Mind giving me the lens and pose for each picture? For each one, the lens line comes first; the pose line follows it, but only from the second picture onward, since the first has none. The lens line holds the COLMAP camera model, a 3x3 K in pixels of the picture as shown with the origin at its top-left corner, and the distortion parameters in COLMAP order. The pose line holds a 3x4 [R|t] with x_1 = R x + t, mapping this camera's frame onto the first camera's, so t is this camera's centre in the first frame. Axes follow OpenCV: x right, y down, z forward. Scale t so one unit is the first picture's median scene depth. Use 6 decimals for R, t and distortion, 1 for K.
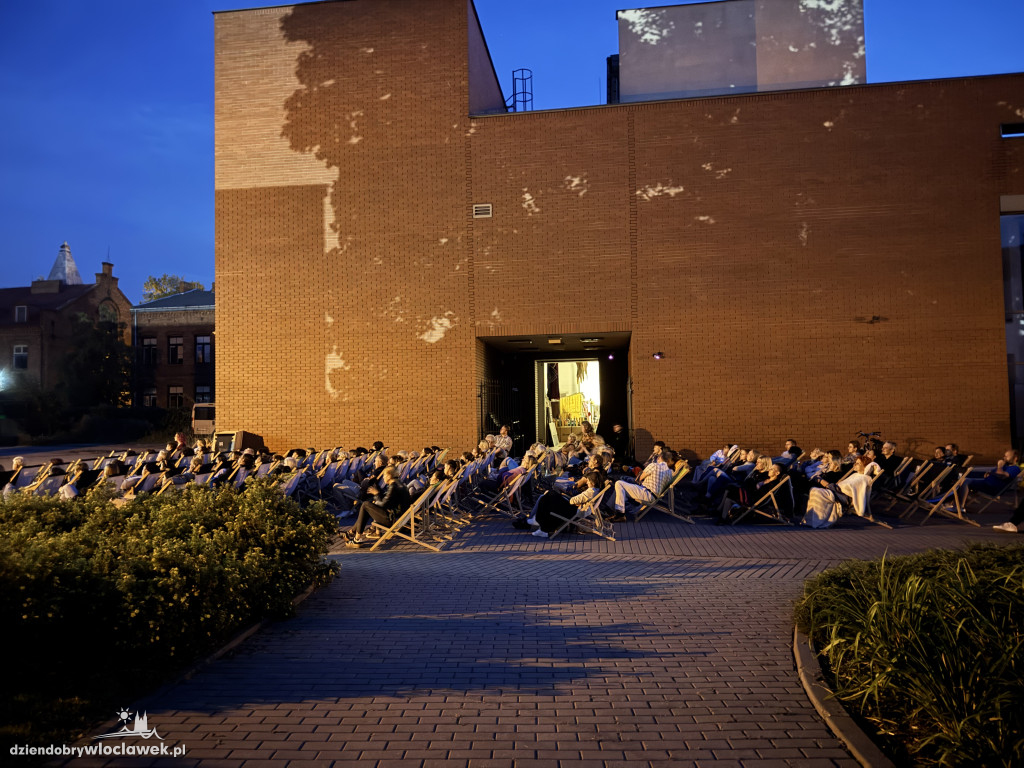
lens RADIAL K [[710.7, 0, 510.6], [0, 710.7, 382.9], [0, 0, 1]] dist [0.160139, -0.278105]
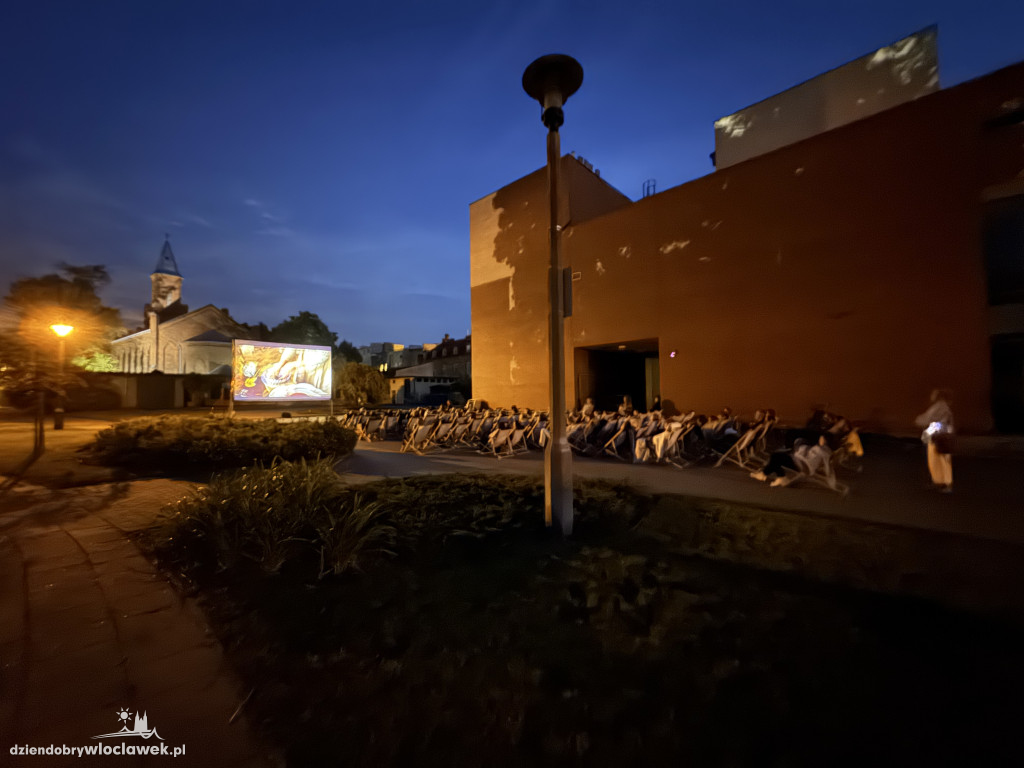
lens RADIAL K [[407.3, 0, 511.4], [0, 407.3, 385.5], [0, 0, 1]] dist [-0.002411, -0.000397]
pose [[0.814437, -0.012606, -0.580115, 0.398192], [0.029499, 0.999371, 0.019699, 0.004236], [0.579502, -0.033156, 0.814296, 0.077580]]
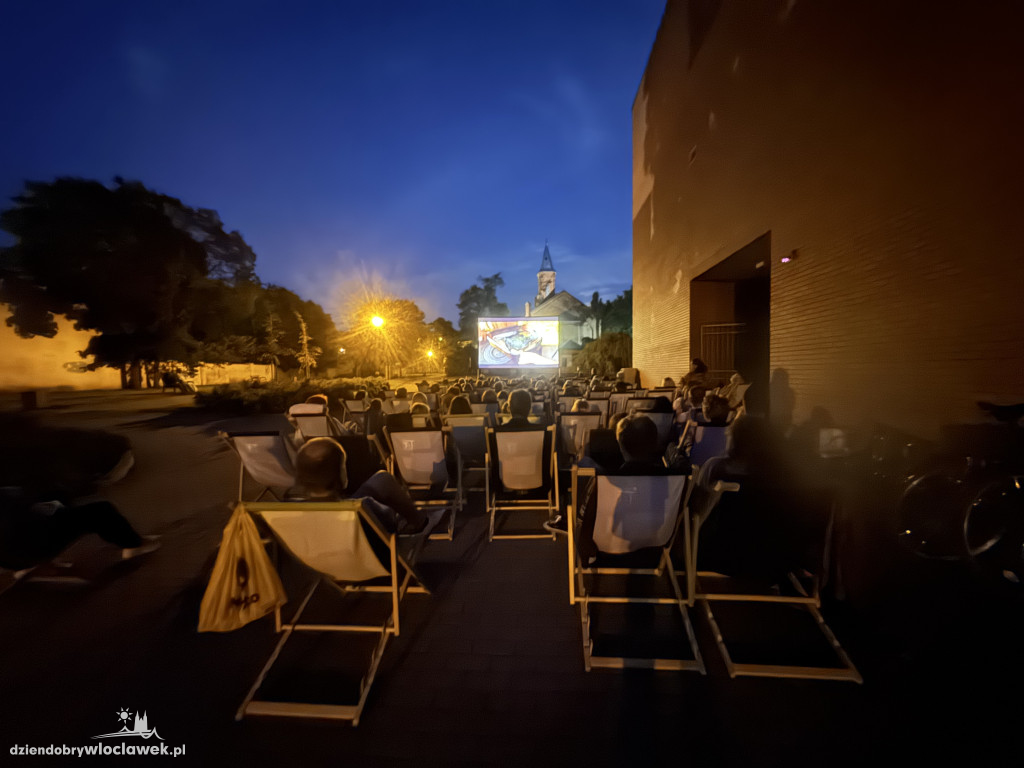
lens RADIAL K [[407.3, 0, 511.4], [0, 407.3, 385.5], [0, 0, 1]] dist [-0.002411, -0.000397]
pose [[0.058442, 0.048722, -0.997101, 0.528444], [0.051239, 0.997345, 0.051738, 0.044001], [0.996975, -0.054114, 0.055790, 0.669222]]
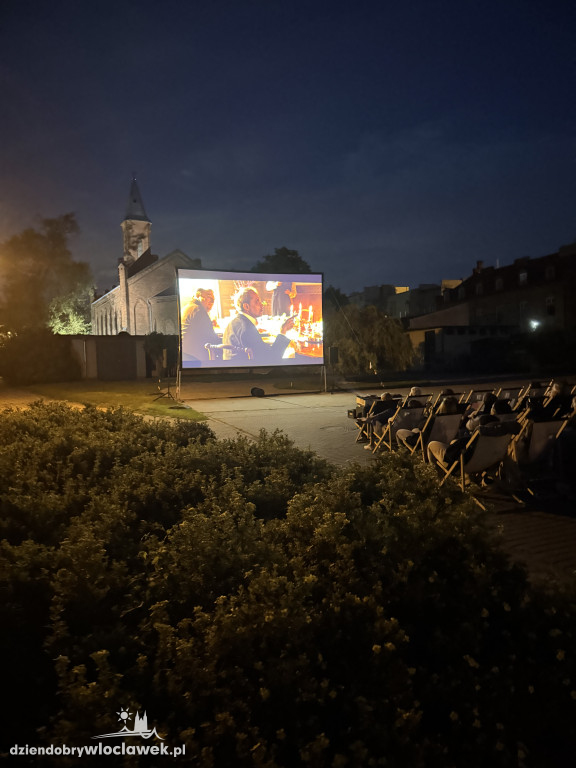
lens RADIAL K [[533.1, 0, 290.8], [0, 533.1, 388.9], [0, 0, 1]] dist [0.160139, -0.278105]
pose [[0.472559, 0.039382, -0.880419, -0.046688], [0.063408, 0.994893, 0.078536, 0.021481], [0.879015, -0.092939, 0.467648, 0.314524]]
